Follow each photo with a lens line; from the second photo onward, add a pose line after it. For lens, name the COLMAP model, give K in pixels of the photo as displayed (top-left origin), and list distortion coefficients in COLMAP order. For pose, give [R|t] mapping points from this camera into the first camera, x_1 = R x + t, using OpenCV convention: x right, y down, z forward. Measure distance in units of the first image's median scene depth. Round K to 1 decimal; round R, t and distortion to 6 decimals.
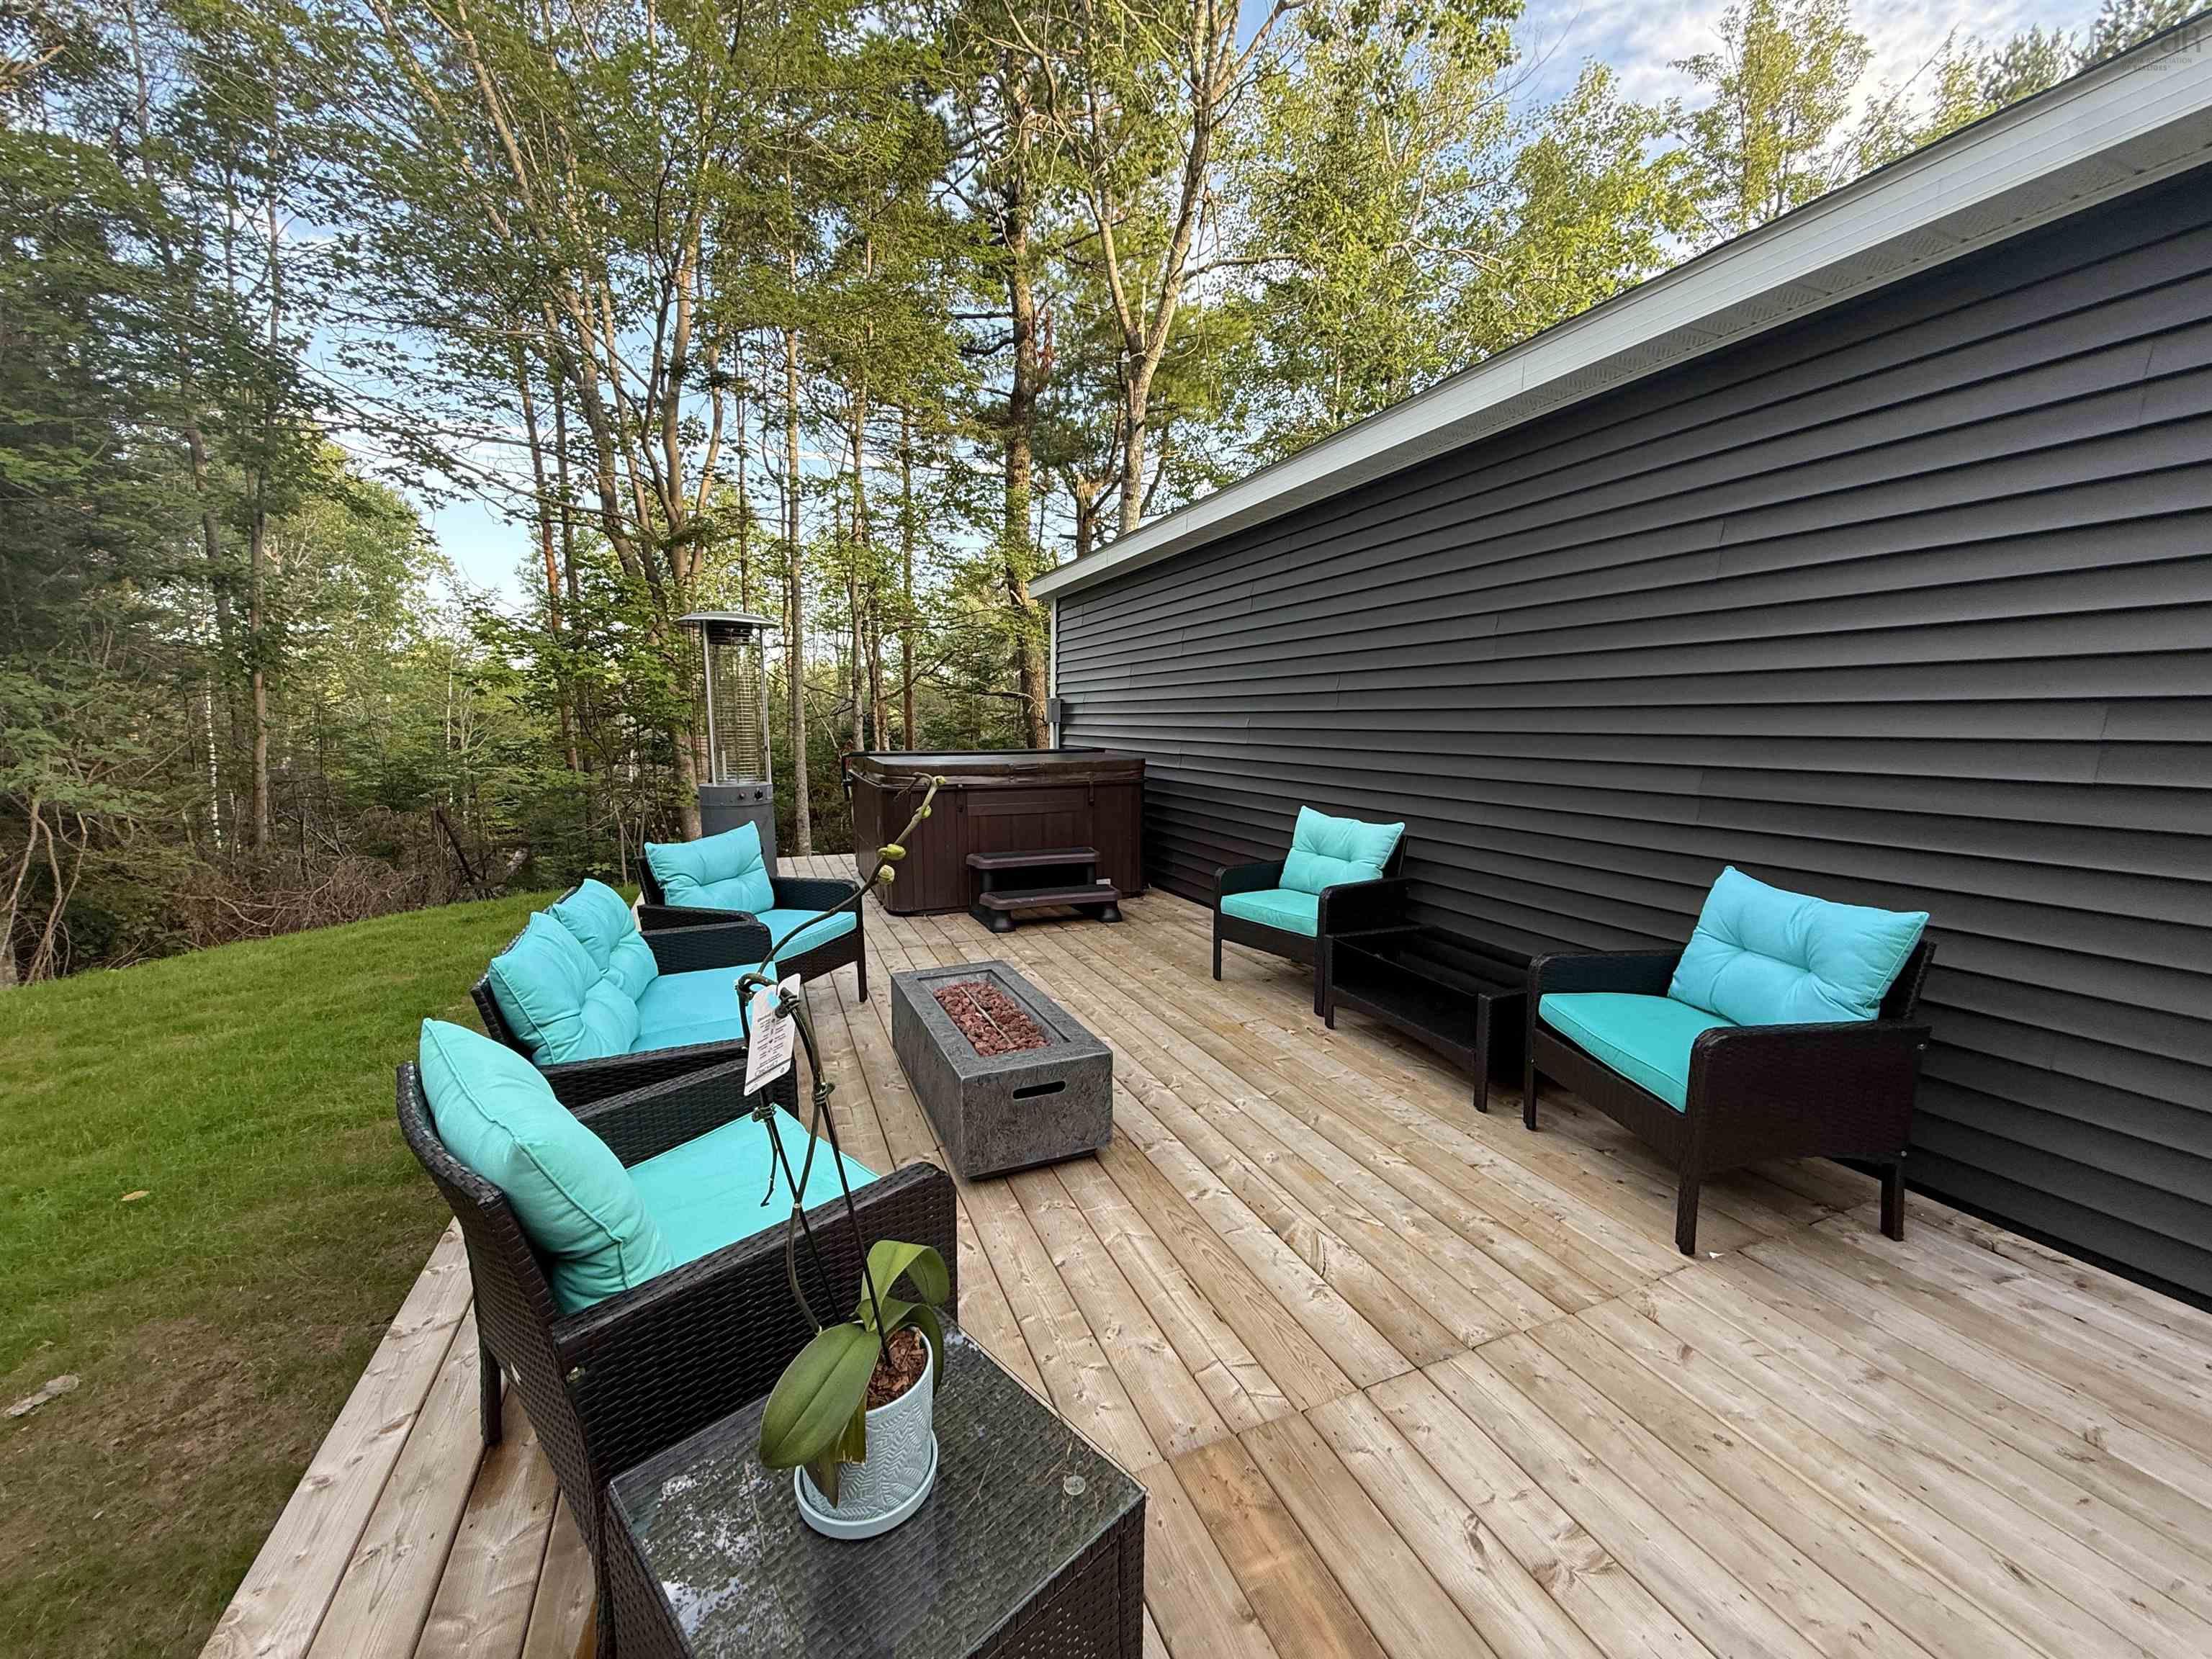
lens RADIAL K [[879.0, 0, 1099.5], [0, 879.0, 827.8], [0, 0, 1]] dist [0.002067, -0.000372]
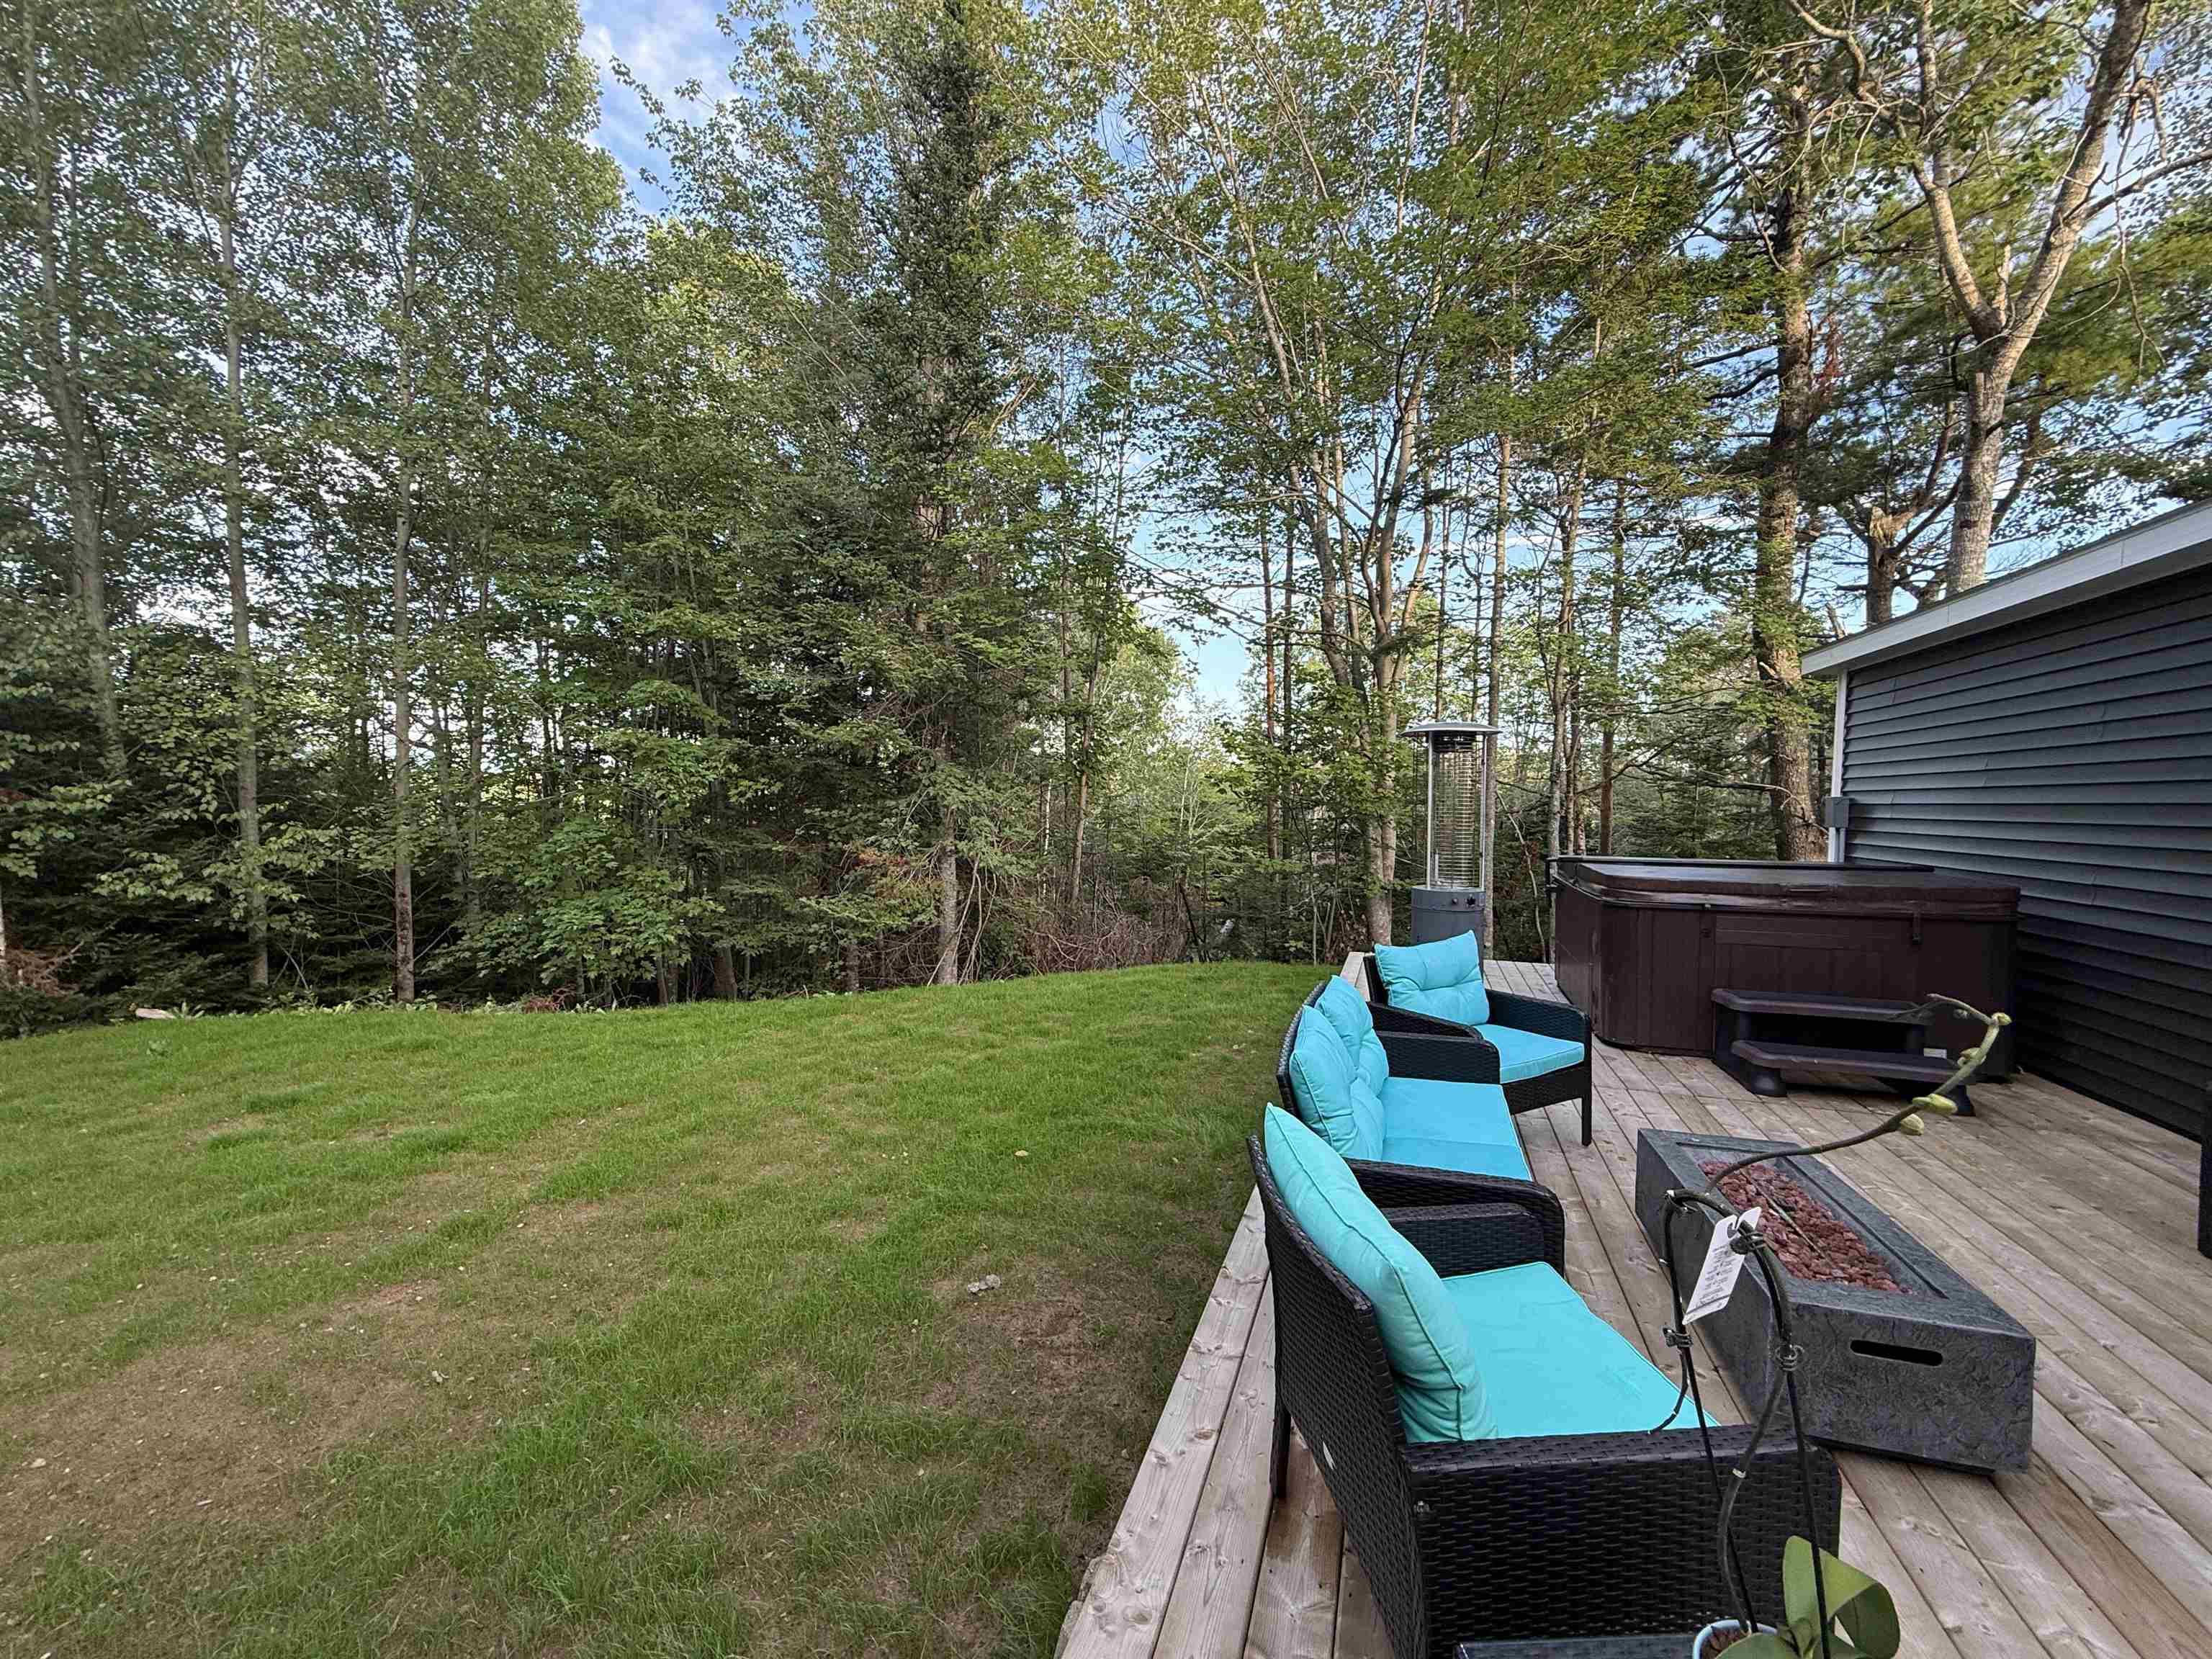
lens RADIAL K [[879.0, 0, 1097.2], [0, 879.0, 828.0], [0, 0, 1]] dist [0.002067, -0.000372]
pose [[0.749073, 0.027389, -0.661921, -0.040303], [-0.092348, 0.993707, -0.063390, -0.014577], [0.656019, 0.108611, 0.746889, -0.022064]]
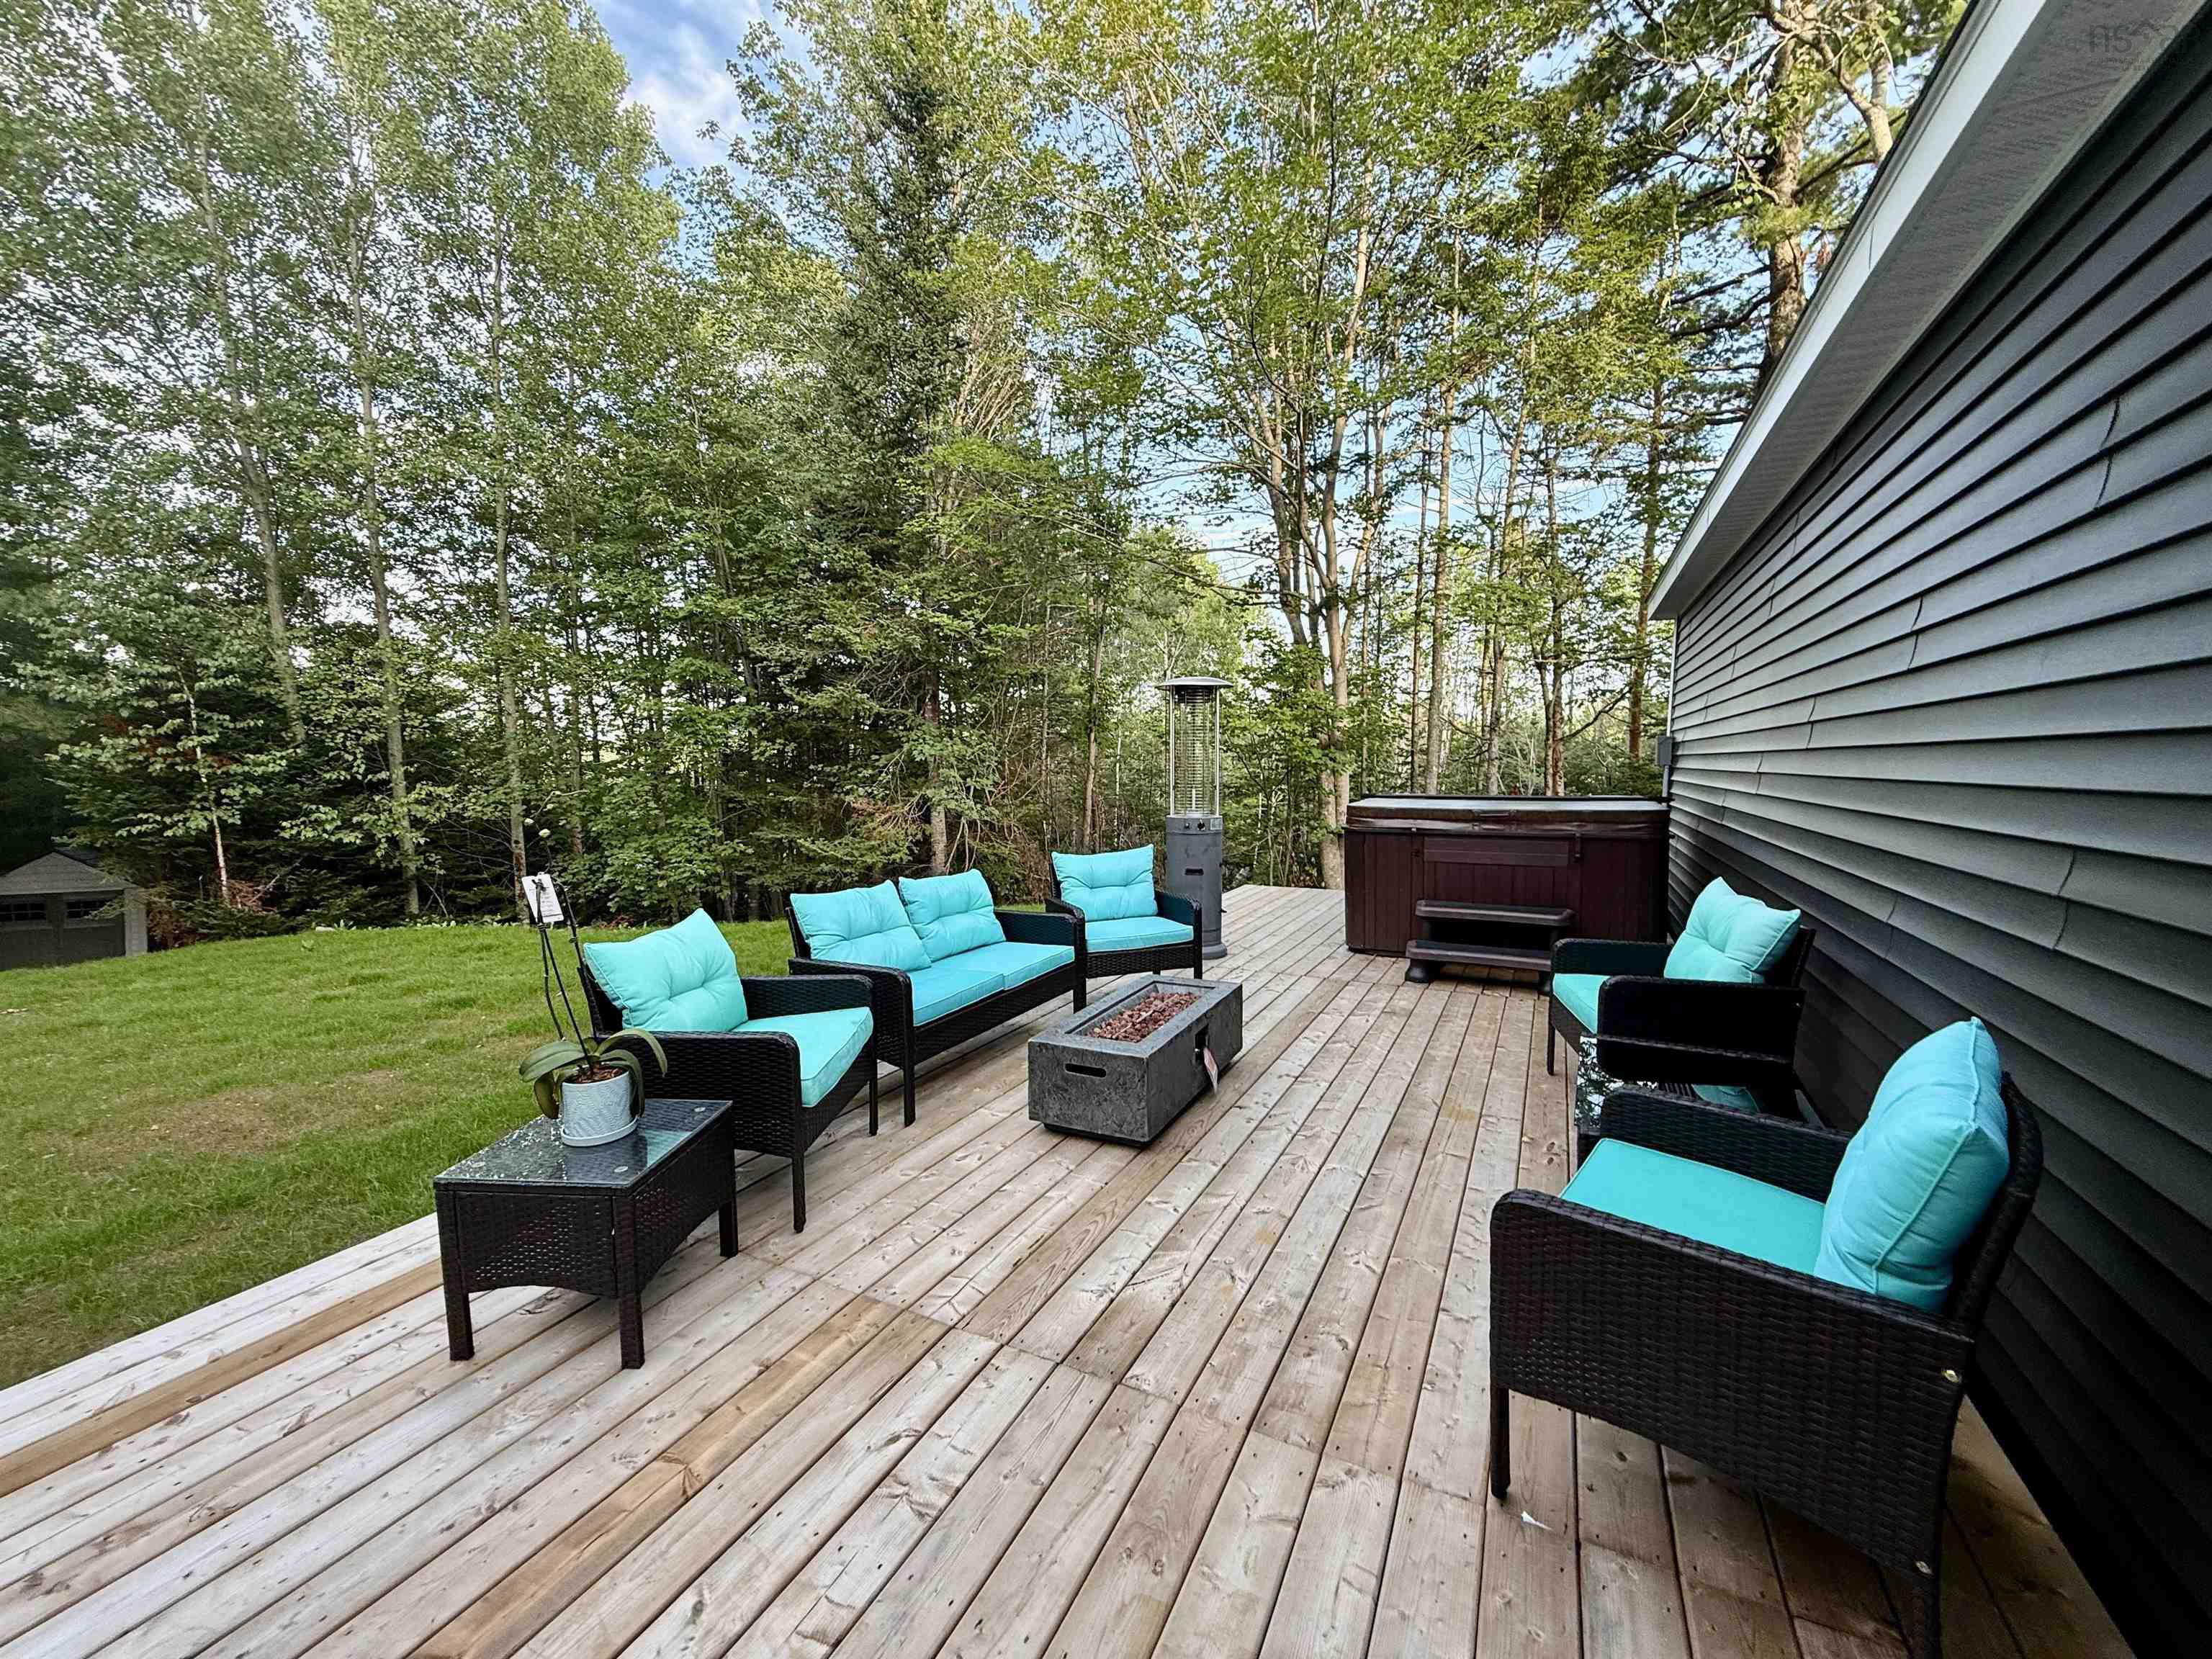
lens RADIAL K [[879.0, 0, 1098.6], [0, 879.0, 829.9], [0, 0, 1]] dist [0.002067, -0.000372]
pose [[0.650357, 0.055718, -0.757582, 0.360327], [-0.090486, 0.995888, -0.004435, -0.011150], [0.754220, 0.071435, 0.652725, 0.087678]]
